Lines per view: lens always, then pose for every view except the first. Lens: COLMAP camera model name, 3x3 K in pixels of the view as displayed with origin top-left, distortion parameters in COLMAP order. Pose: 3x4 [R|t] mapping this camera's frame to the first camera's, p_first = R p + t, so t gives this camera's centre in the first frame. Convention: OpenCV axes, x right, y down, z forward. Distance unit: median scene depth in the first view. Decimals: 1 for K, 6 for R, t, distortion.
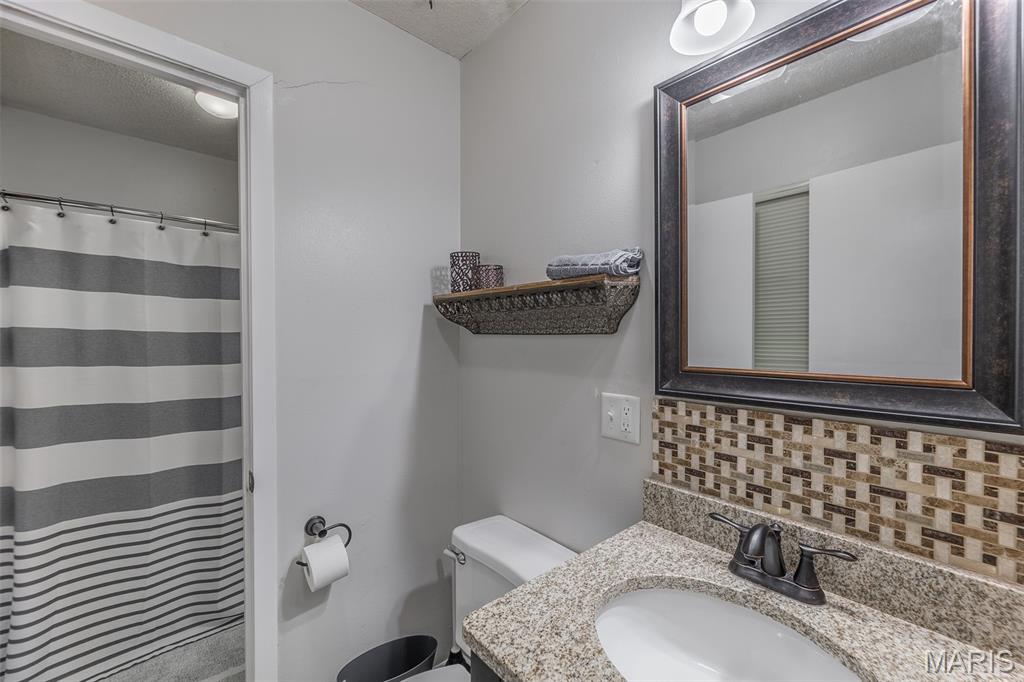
lens RADIAL K [[407.7, 0, 512.0], [0, 407.7, 341.0], [0, 0, 1]] dist [-0.000134, 0.000065]
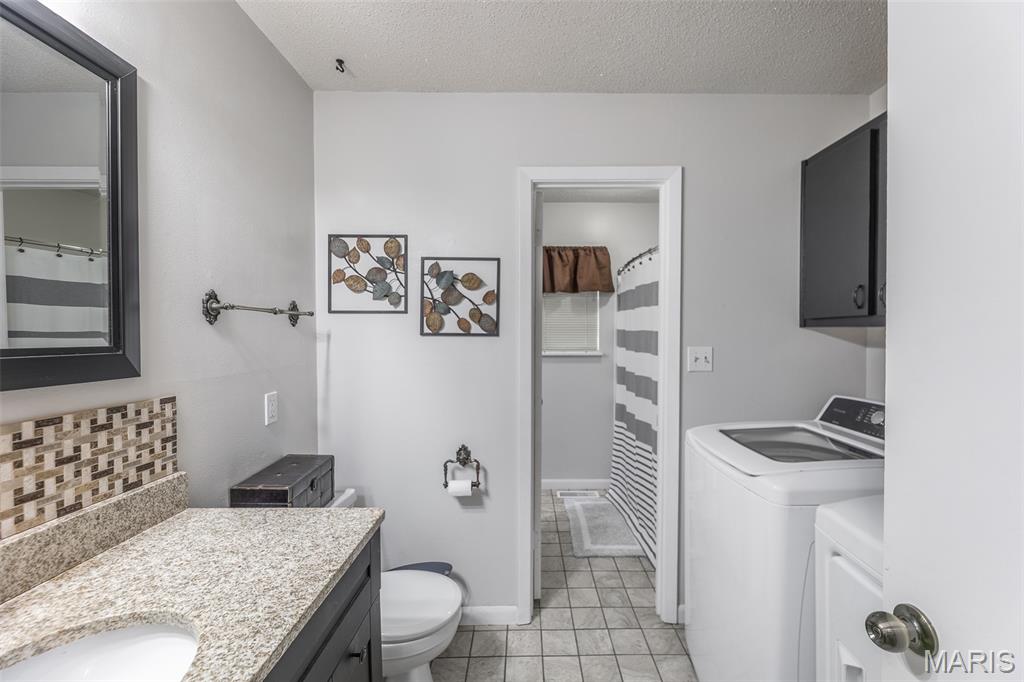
lens RADIAL K [[415.8, 0, 527.6], [0, 415.8, 340.5], [0, 0, 1]] dist [-0.000157, 0.000506]
pose [[-0.750149, -0.006899, 0.661232, -1.025669], [0.005567, 0.999844, 0.016747, -0.016982], [-0.661245, 0.016244, -0.749994, 1.171478]]
